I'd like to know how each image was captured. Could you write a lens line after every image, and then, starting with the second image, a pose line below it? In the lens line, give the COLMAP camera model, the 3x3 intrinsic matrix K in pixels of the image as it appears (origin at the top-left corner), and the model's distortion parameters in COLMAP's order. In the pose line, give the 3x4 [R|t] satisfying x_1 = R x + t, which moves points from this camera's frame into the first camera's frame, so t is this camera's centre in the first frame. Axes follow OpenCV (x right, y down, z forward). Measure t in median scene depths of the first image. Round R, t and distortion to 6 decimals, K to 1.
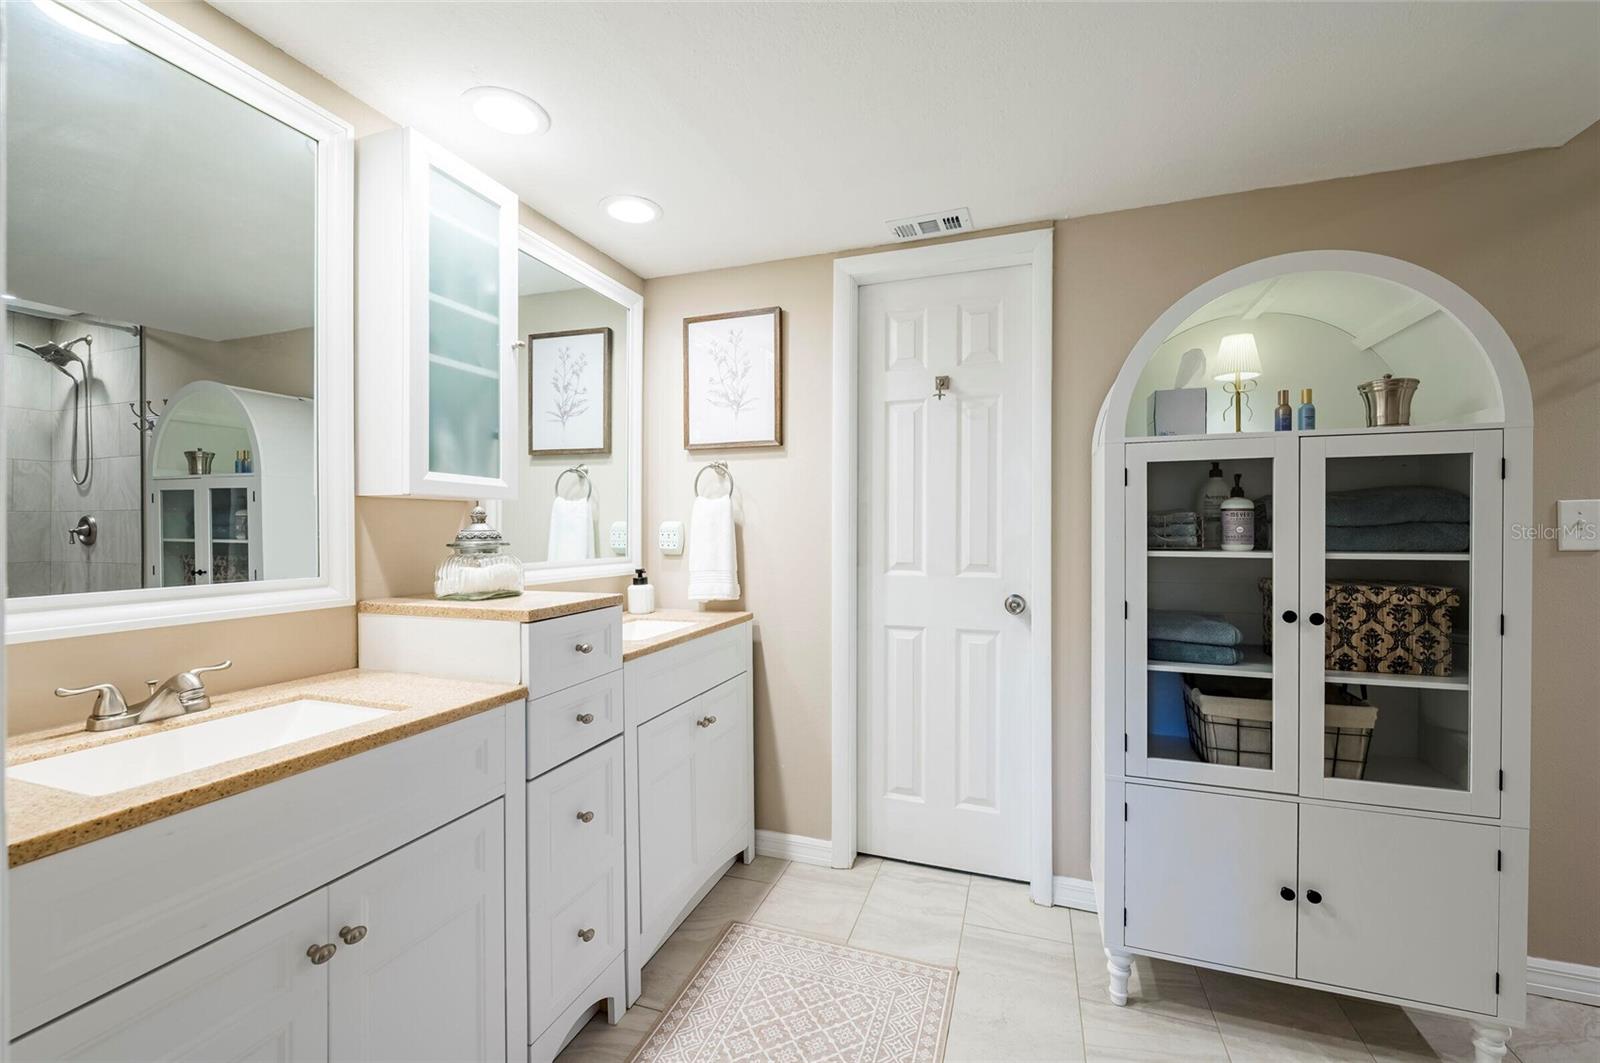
lens RADIAL K [[659.2, 0, 798.0], [0, 659.2, 530.3], [0, 0, 1]] dist [0.001712, 0.000146]
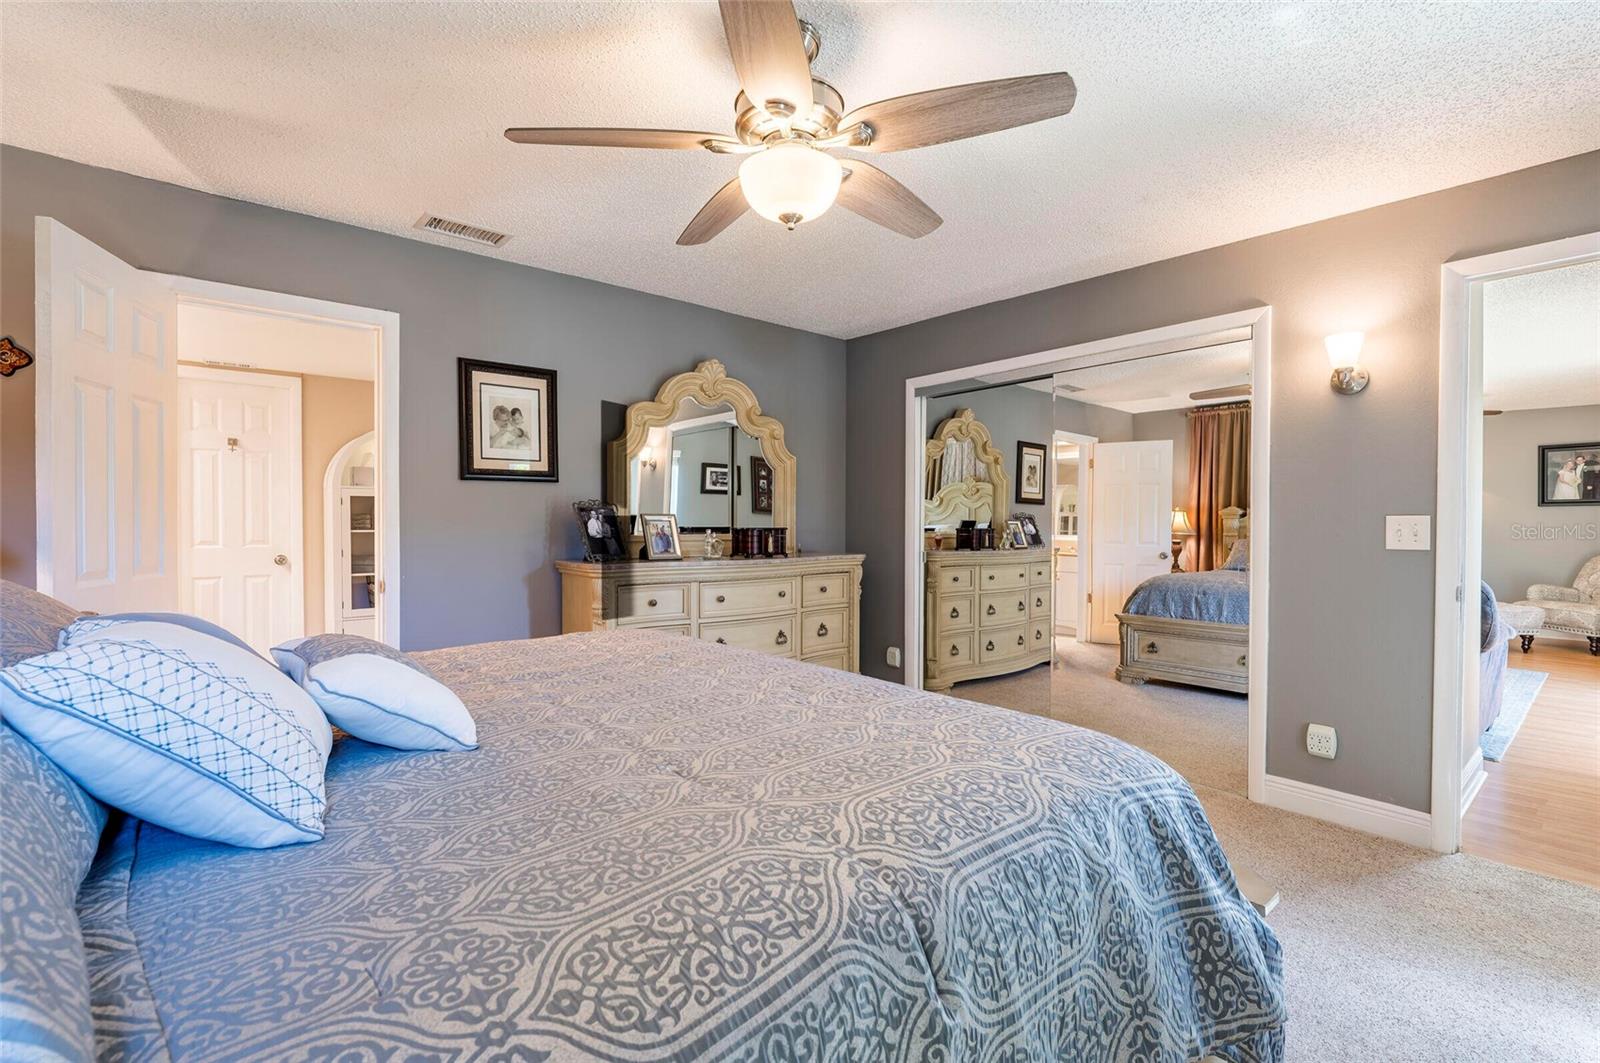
lens RADIAL K [[701.8, 0, 805.4], [0, 701.8, 533.7], [0, 0, 1]] dist [0.000062, -0.000642]
pose [[0.493753, -0.016287, 0.869450, -0.993362], [0.005207, 0.999862, 0.015773, 0.012625], [-0.869587, -0.003261, 0.493770, -1.928763]]
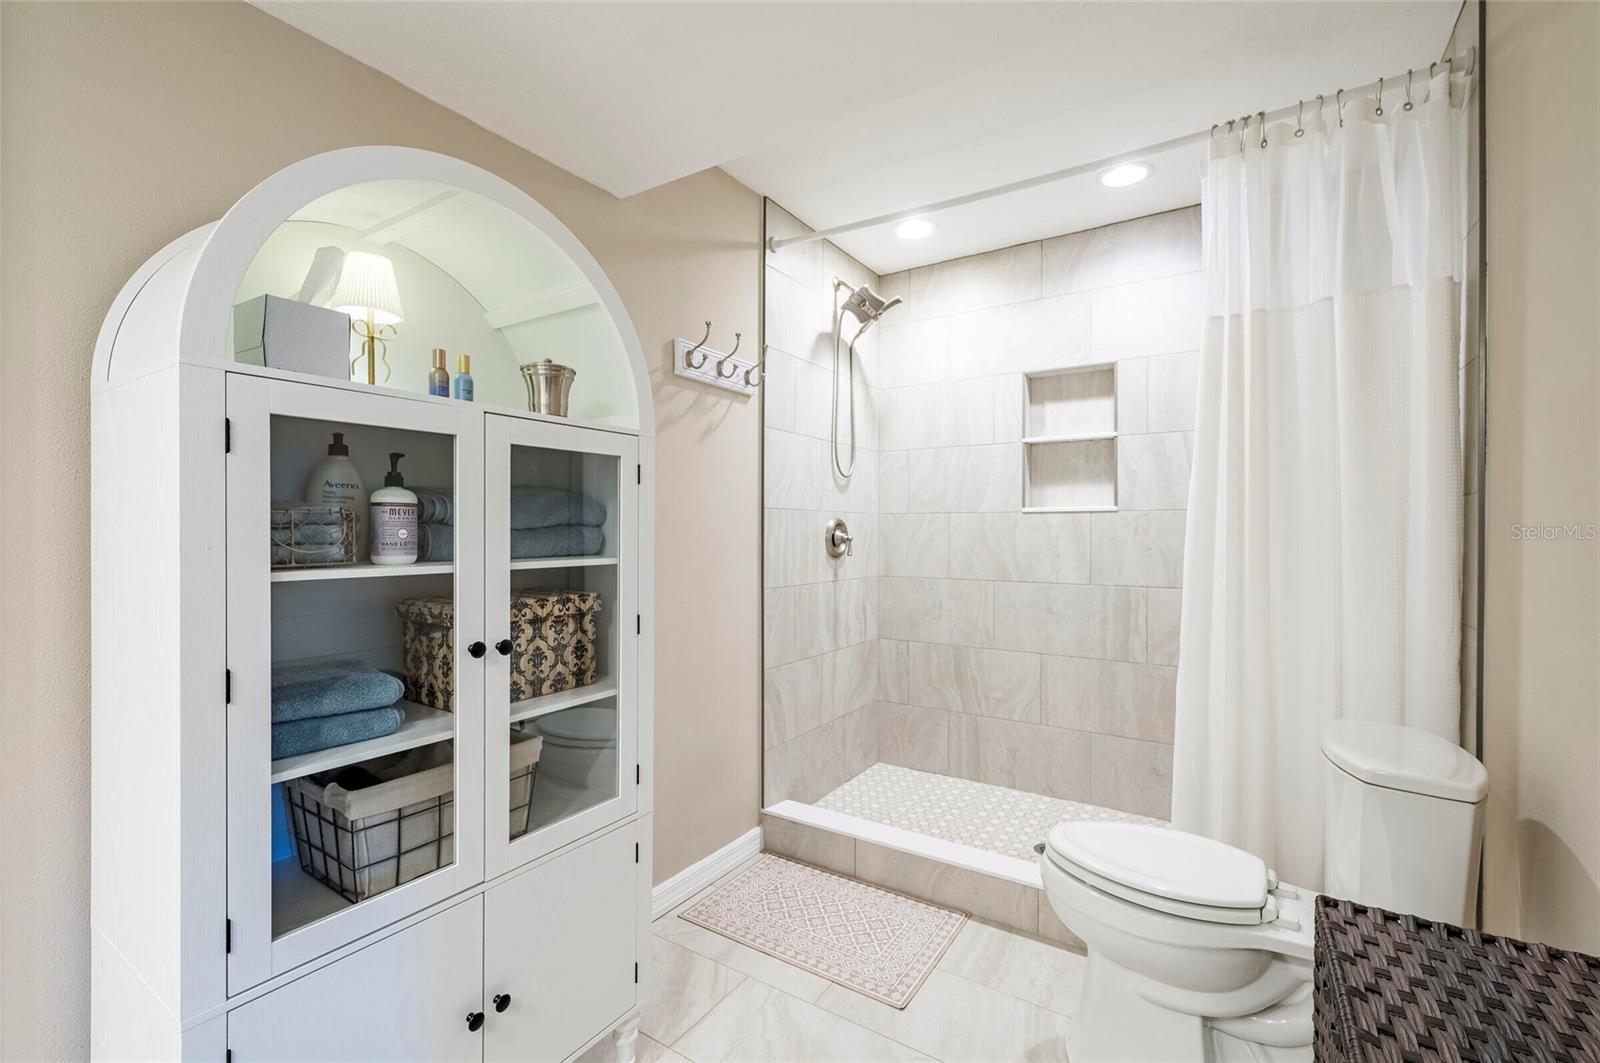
lens RADIAL K [[678.3, 0, 800.0], [0, 678.3, 531.5], [0, 0, 1]] dist [0.001482, -0.000611]
pose [[0.225542, -0.001651, 0.974232, 0.075833], [0.002384, 0.999997, 0.001143, -0.003168], [-0.974231, 0.002065, 0.225545, 0.458823]]
